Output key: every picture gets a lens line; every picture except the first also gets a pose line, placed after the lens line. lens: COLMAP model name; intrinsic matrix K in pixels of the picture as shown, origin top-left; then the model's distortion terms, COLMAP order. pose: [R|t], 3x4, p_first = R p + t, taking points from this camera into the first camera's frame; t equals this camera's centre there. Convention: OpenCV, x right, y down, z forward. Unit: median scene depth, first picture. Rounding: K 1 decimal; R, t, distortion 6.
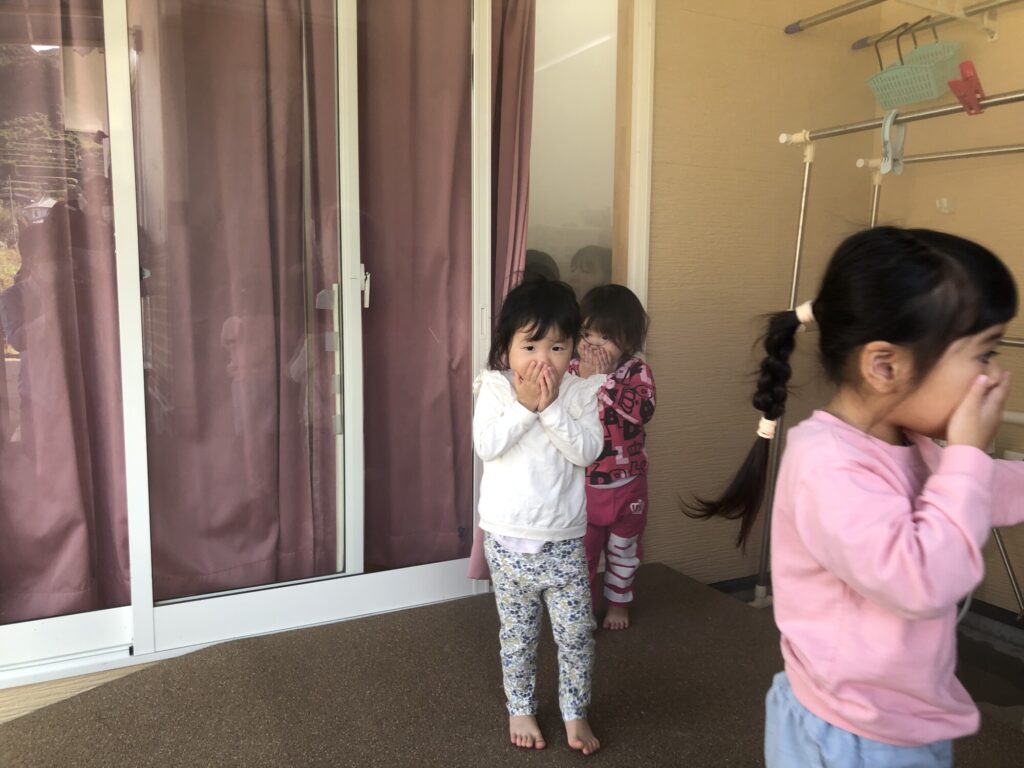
lens RADIAL K [[827.4, 0, 511.4], [0, 827.4, 380.7], [0, 0, 1]] dist [0.001079, 0.005076]
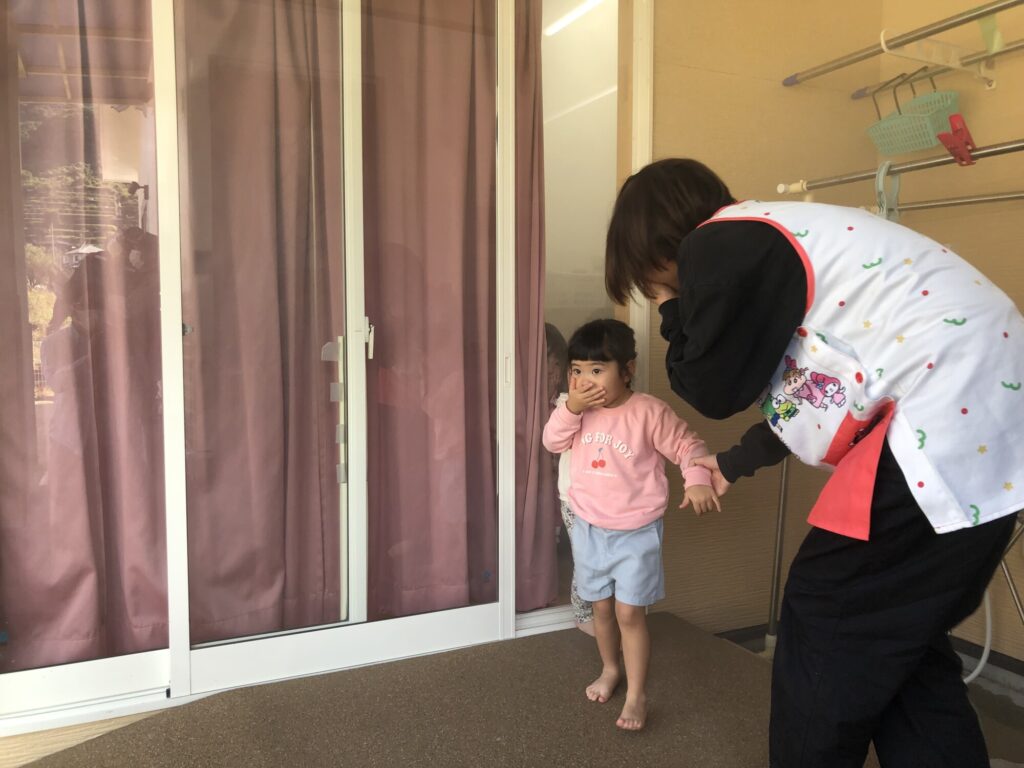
lens RADIAL K [[827.4, 0, 506.6], [0, 827.4, 376.1], [0, 0, 1]] dist [0.001079, 0.005076]
pose [[0.999206, -0.006198, -0.039368, 0.033605], [0.004172, 0.998672, -0.051359, -0.013760], [0.039634, 0.051154, 0.997904, -0.014874]]
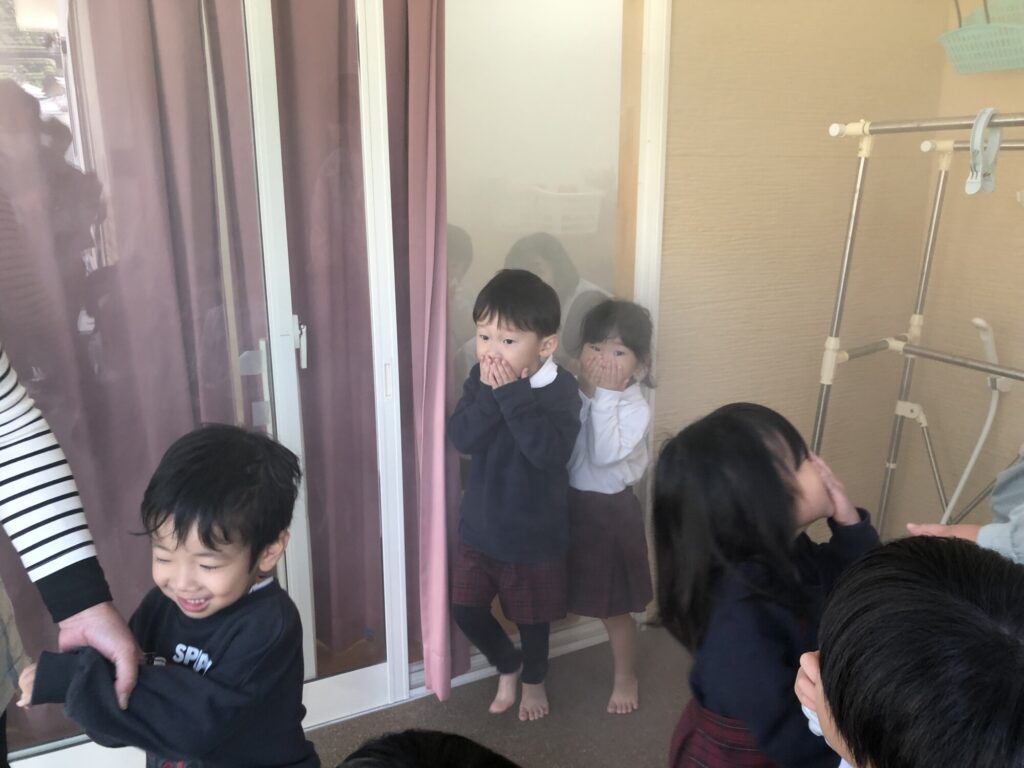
lens RADIAL K [[827.4, 0, 518.1], [0, 827.4, 390.9], [0, 0, 1]] dist [0.001079, 0.005076]
pose [[0.999935, -0.011054, 0.002682, 0.027792], [0.010556, 0.989631, 0.143245, -0.179024], [-0.004237, -0.143208, 0.989684, 0.212520]]
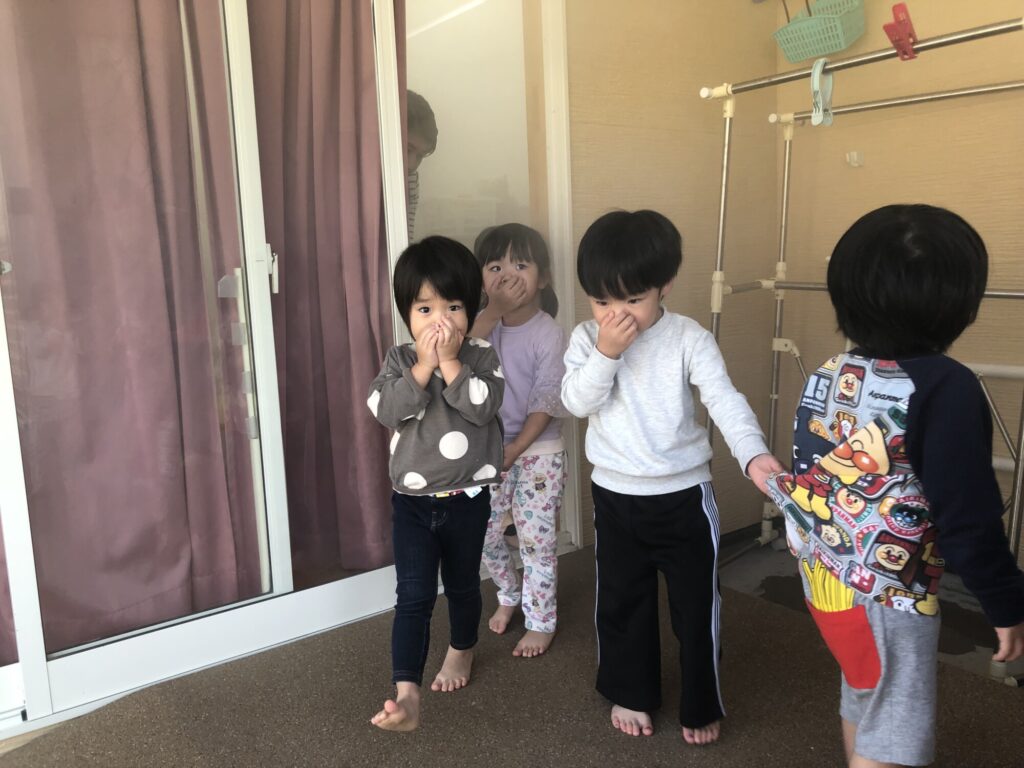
lens RADIAL K [[827.4, 0, 498.0], [0, 827.4, 375.4], [0, 0, 1]] dist [0.001079, 0.005076]
pose [[0.987058, -0.070365, 0.144101, -0.074784], [0.067647, 0.997428, 0.023686, -0.005599], [-0.145397, -0.013631, 0.989279, 0.089730]]
